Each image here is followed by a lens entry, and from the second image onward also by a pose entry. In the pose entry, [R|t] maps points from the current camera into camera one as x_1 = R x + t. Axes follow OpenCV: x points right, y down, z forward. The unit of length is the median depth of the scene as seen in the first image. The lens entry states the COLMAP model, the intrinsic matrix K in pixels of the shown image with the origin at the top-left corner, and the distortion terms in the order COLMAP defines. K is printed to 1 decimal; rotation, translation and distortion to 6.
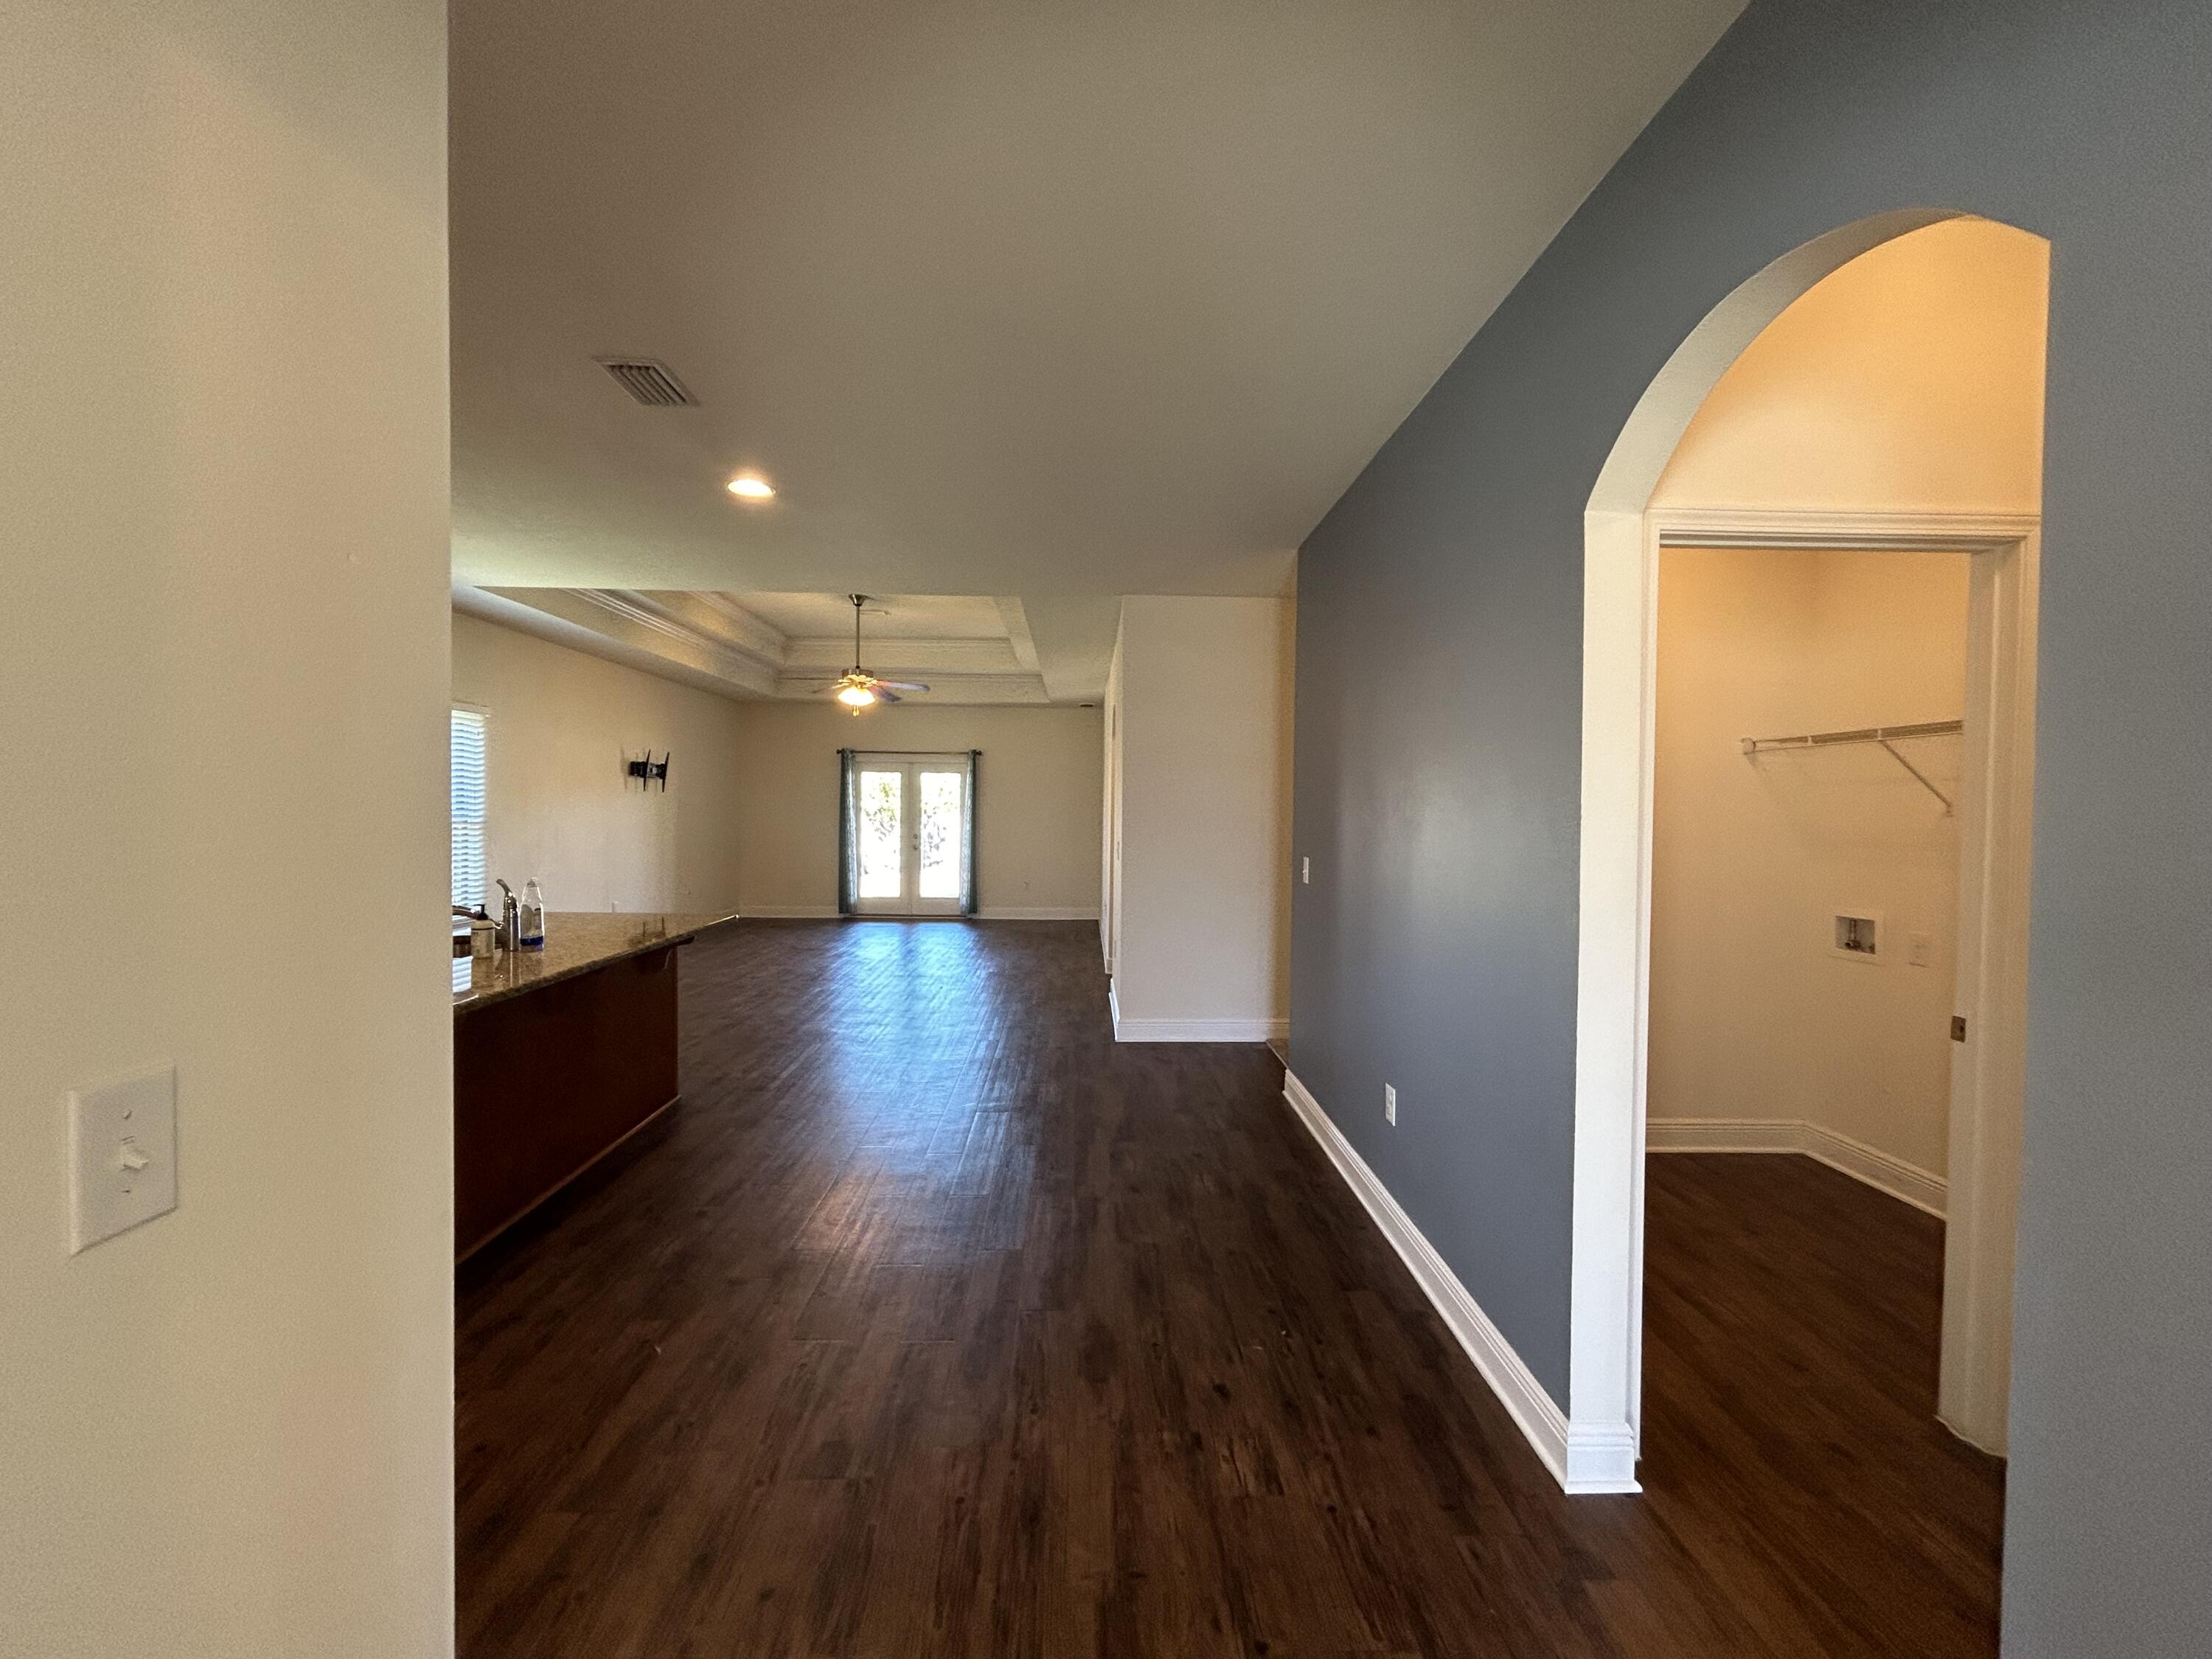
lens RADIAL K [[904.2, 0, 1108.4], [0, 904.2, 833.5], [0, 0, 1]] dist [0.006698, -0.002331]
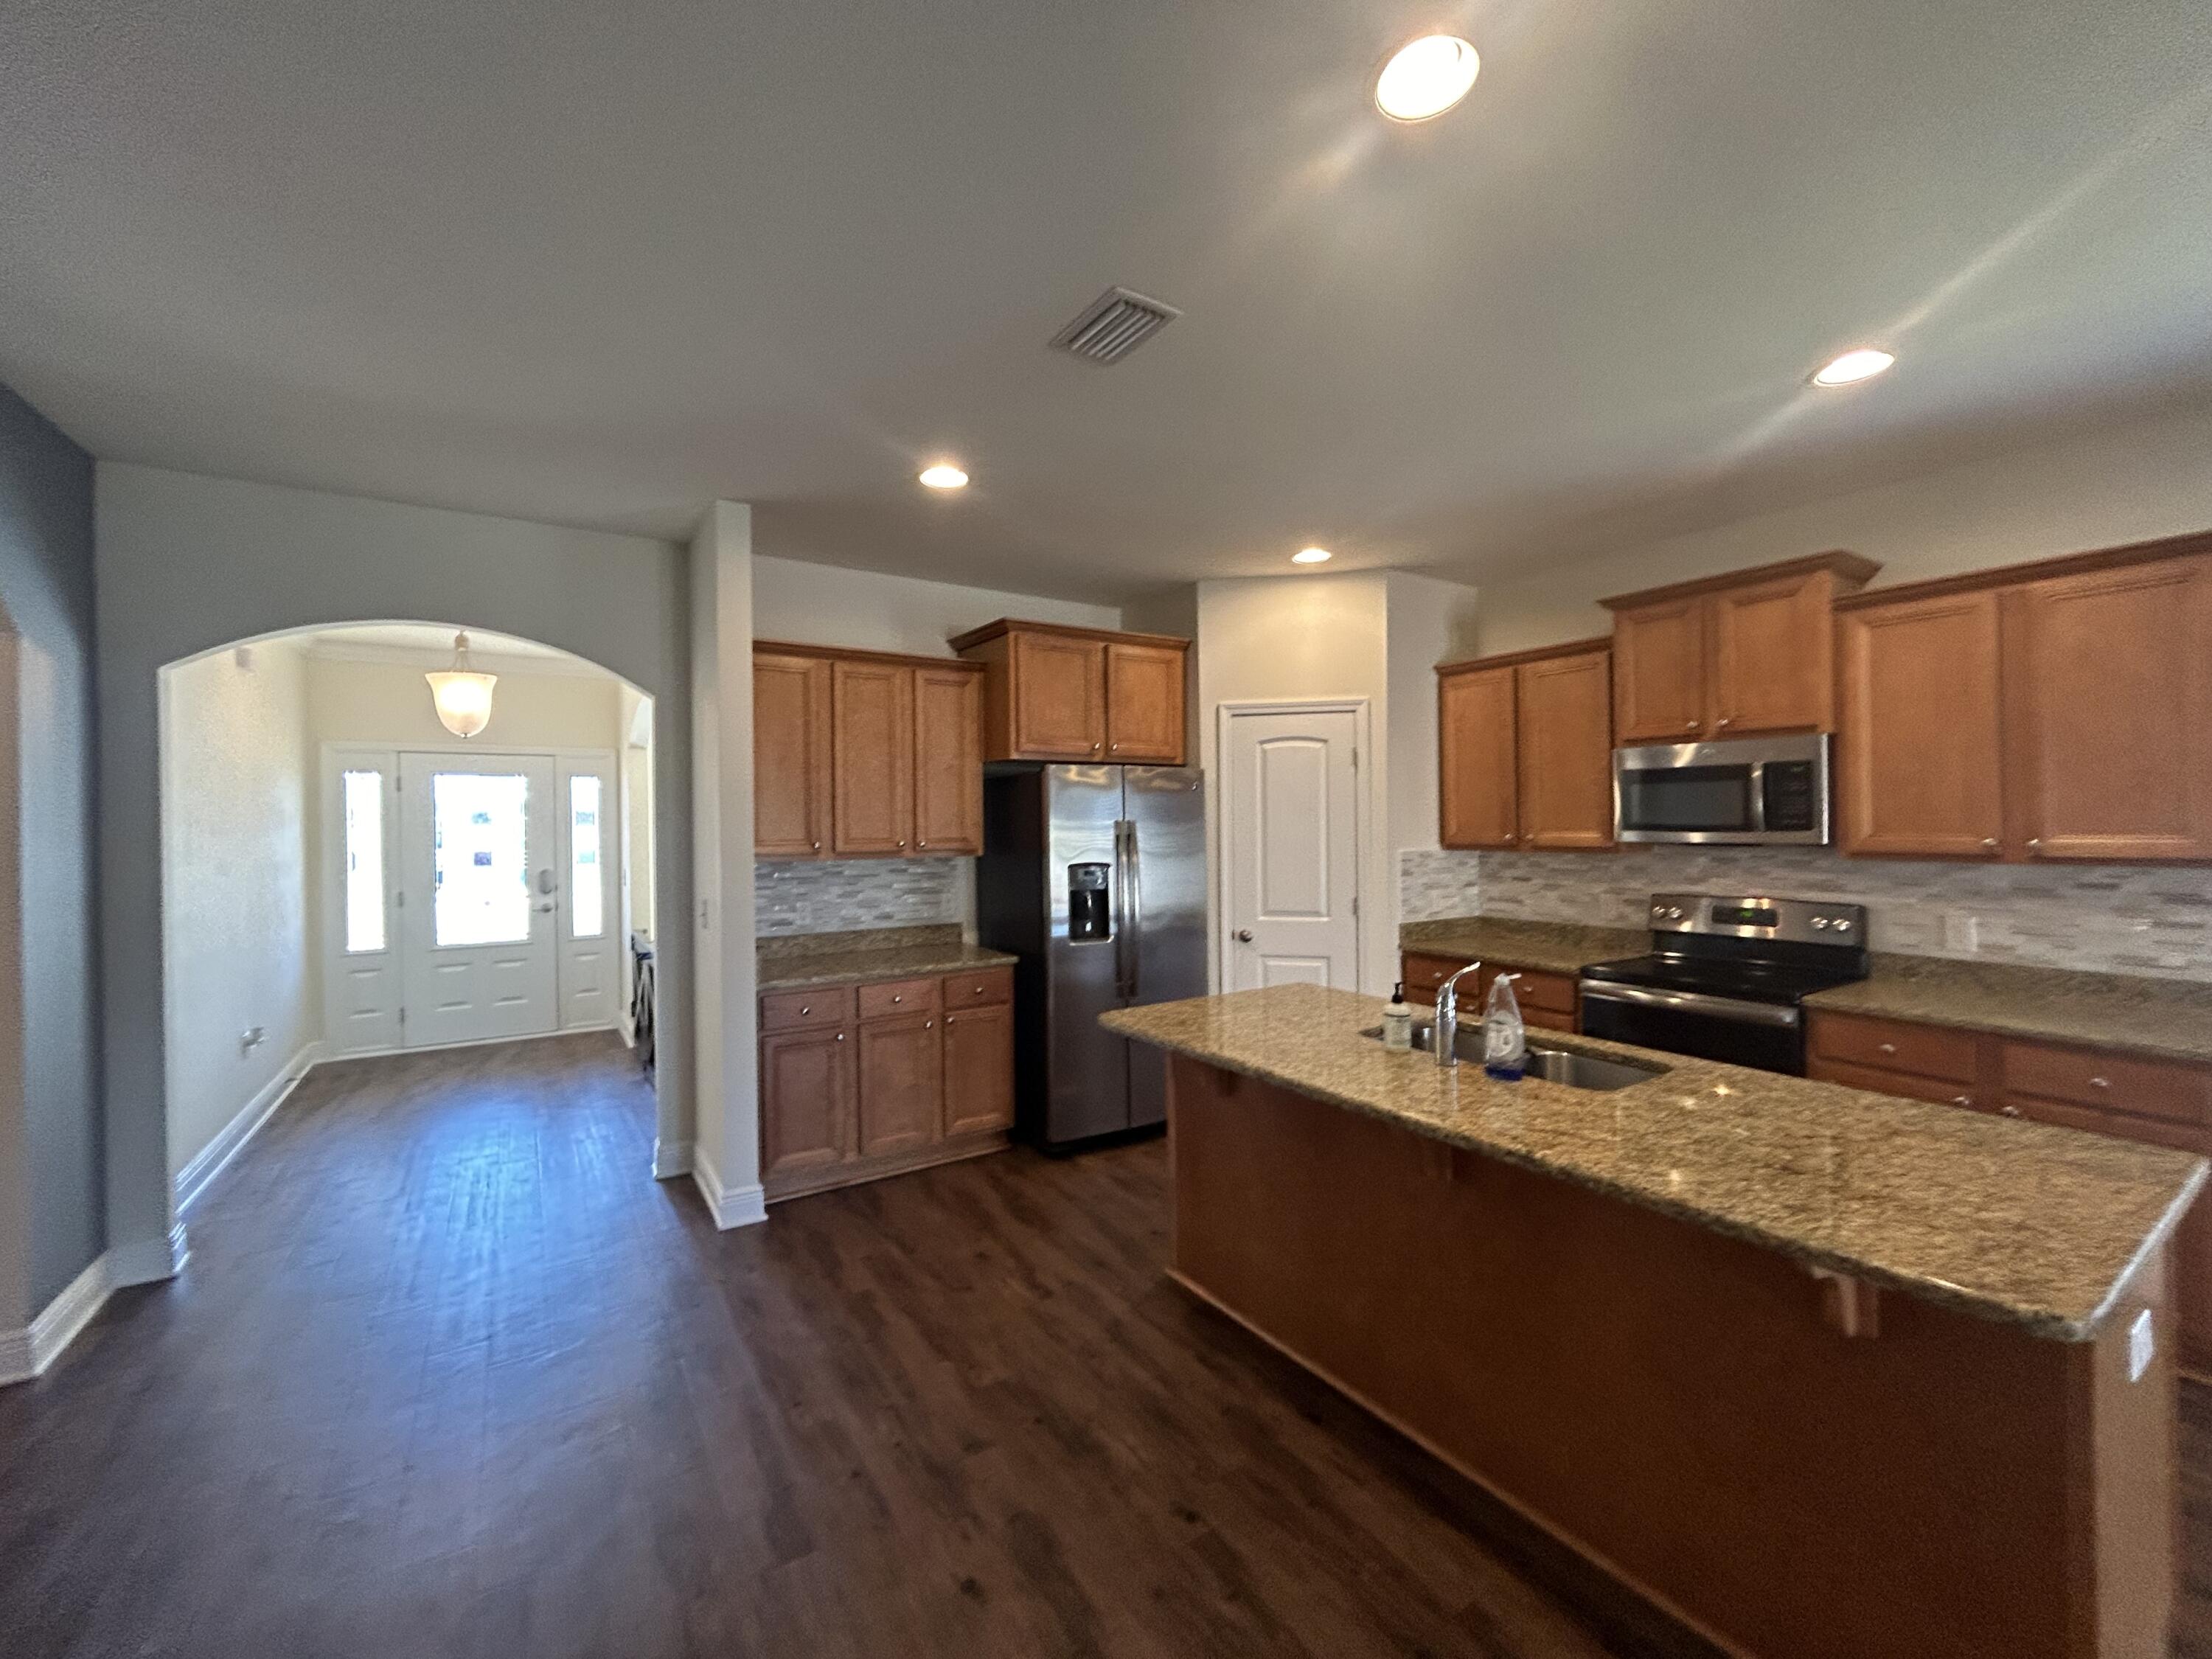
lens RADIAL K [[904.2, 0, 1111.9], [0, 904.2, 831.4], [0, 0, 1]] dist [0.006698, -0.002331]
pose [[-0.848384, -0.001088, -0.529380, -0.020680], [-0.017185, 0.999527, 0.025487, -0.016312], [0.529102, 0.030720, -0.848002, 0.407424]]
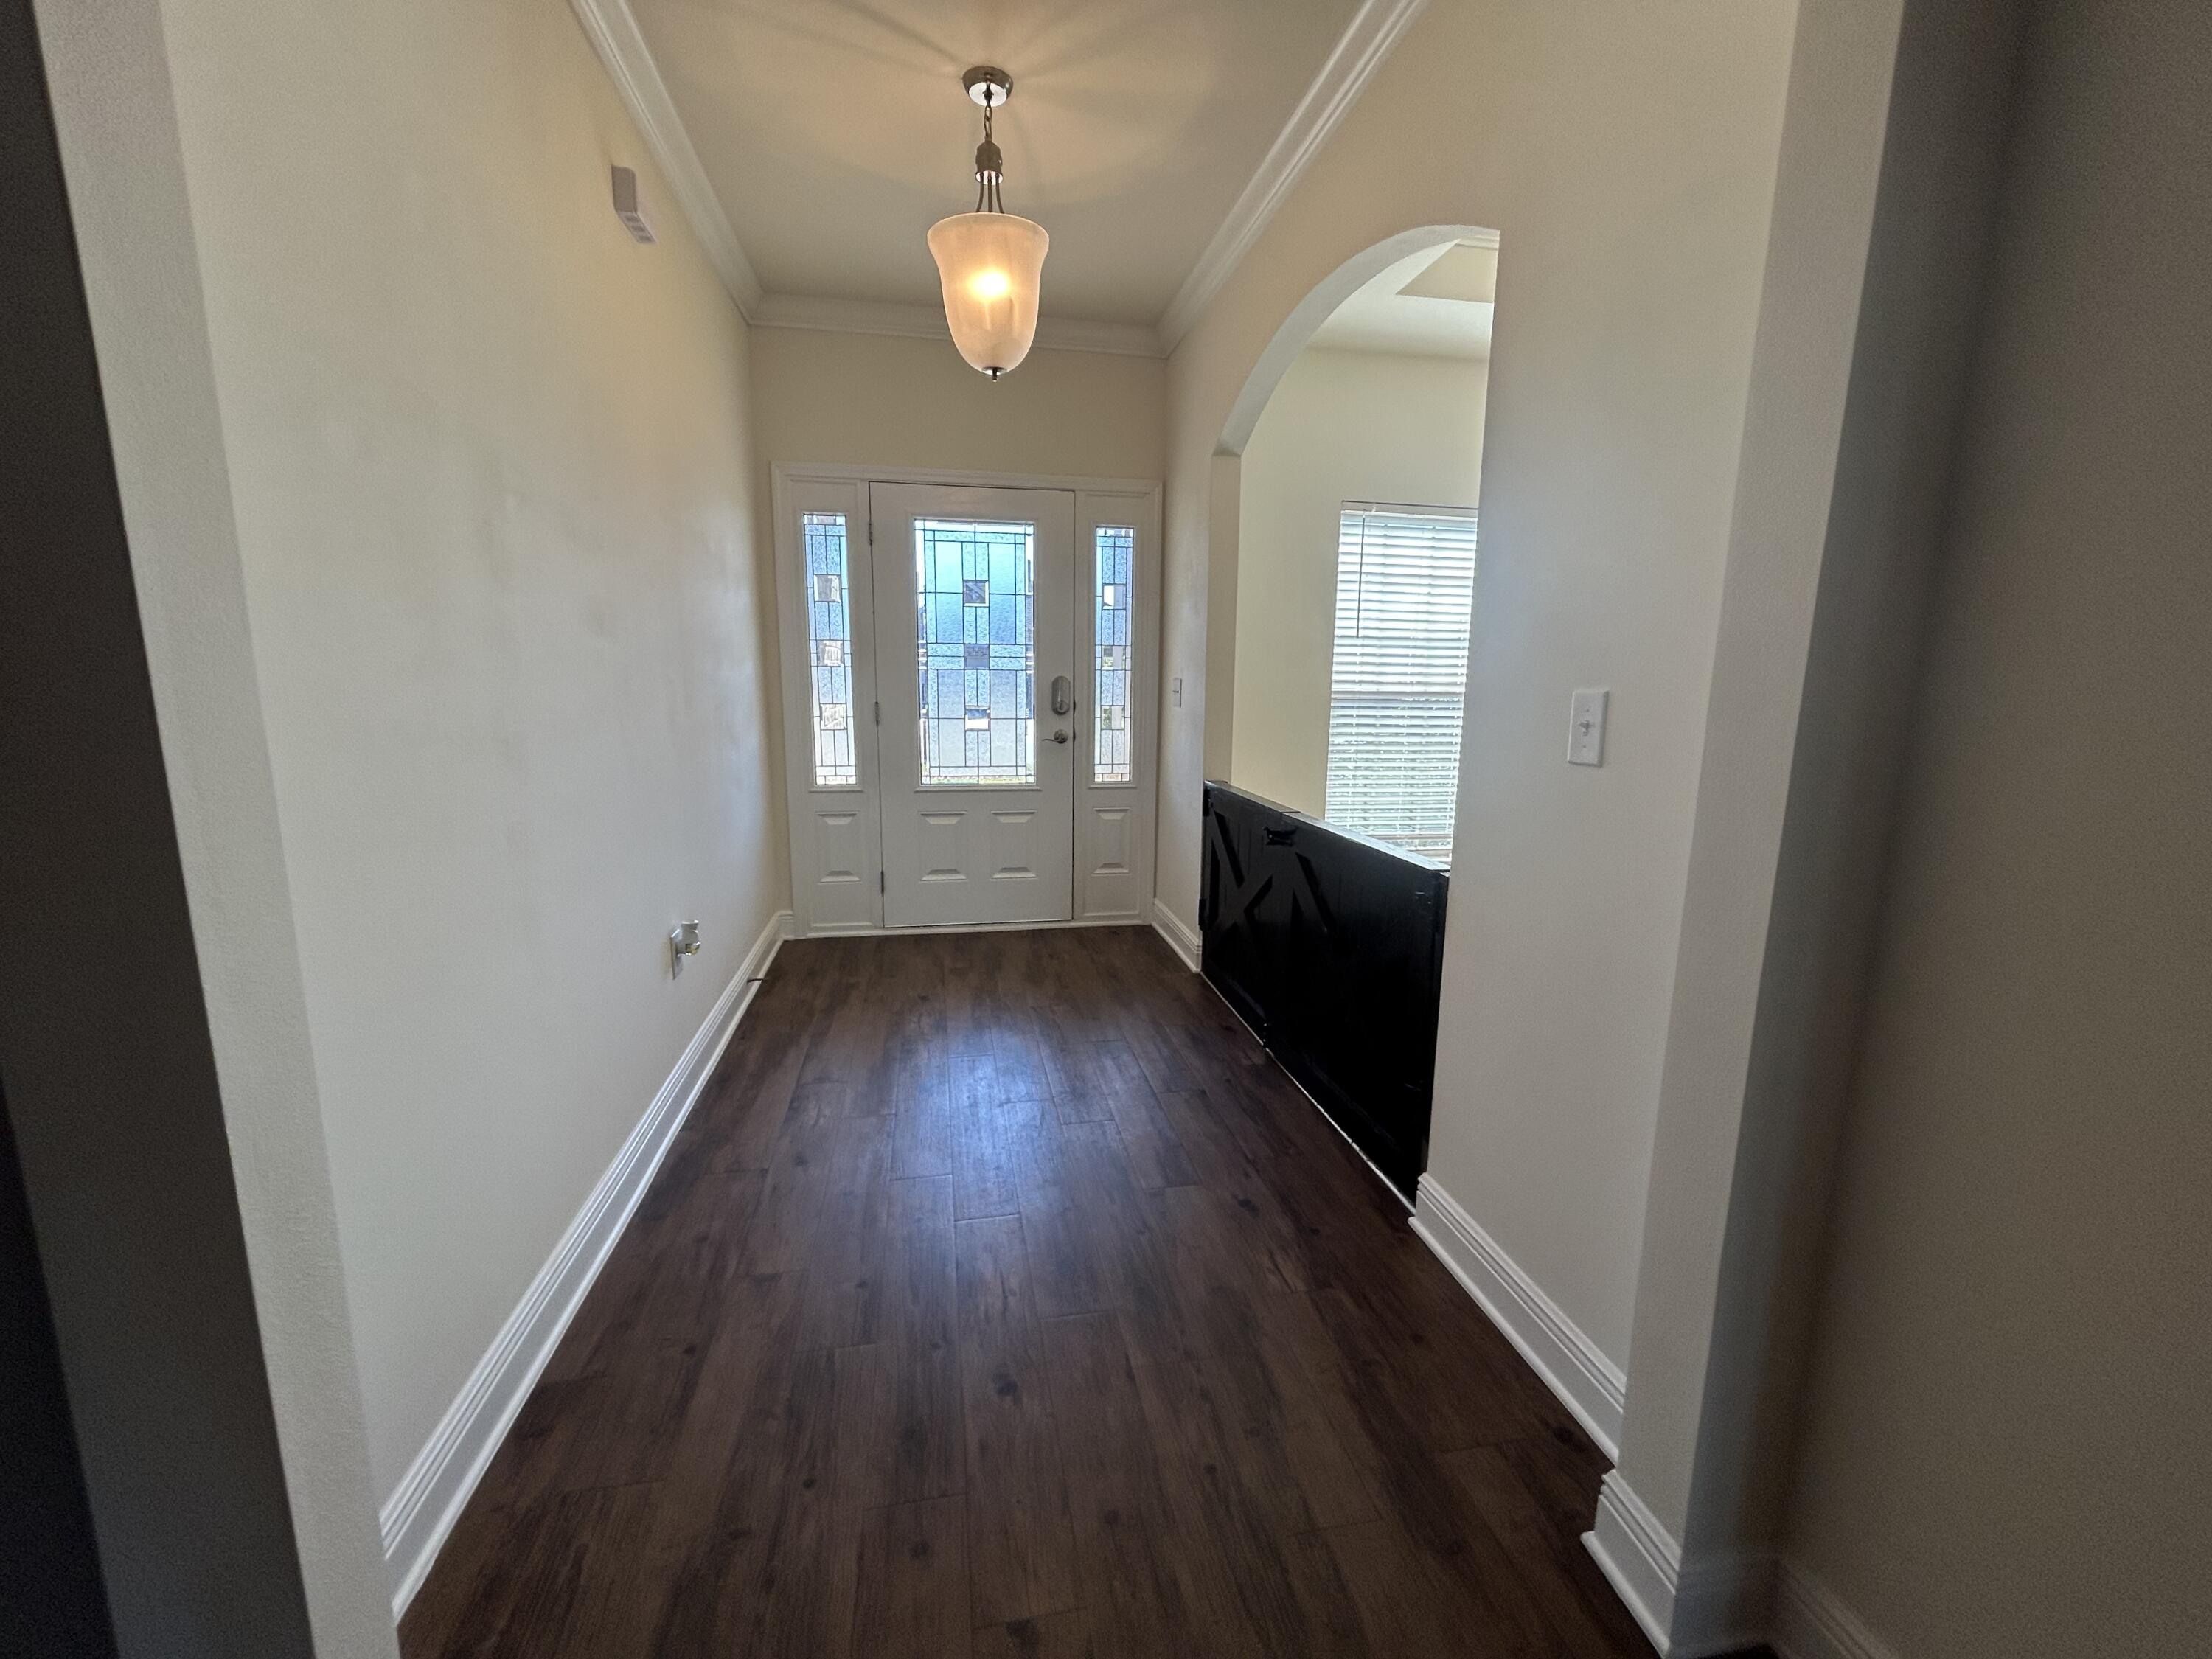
lens RADIAL K [[904.2, 0, 1104.8], [0, 904.2, 832.6], [0, 0, 1]] dist [0.006698, -0.002331]
pose [[-0.986420, 0.007220, -0.164082, 0.020874], [-0.025243, 0.980499, 0.194896, 0.017579], [0.162289, 0.196391, -0.967002, 0.109146]]
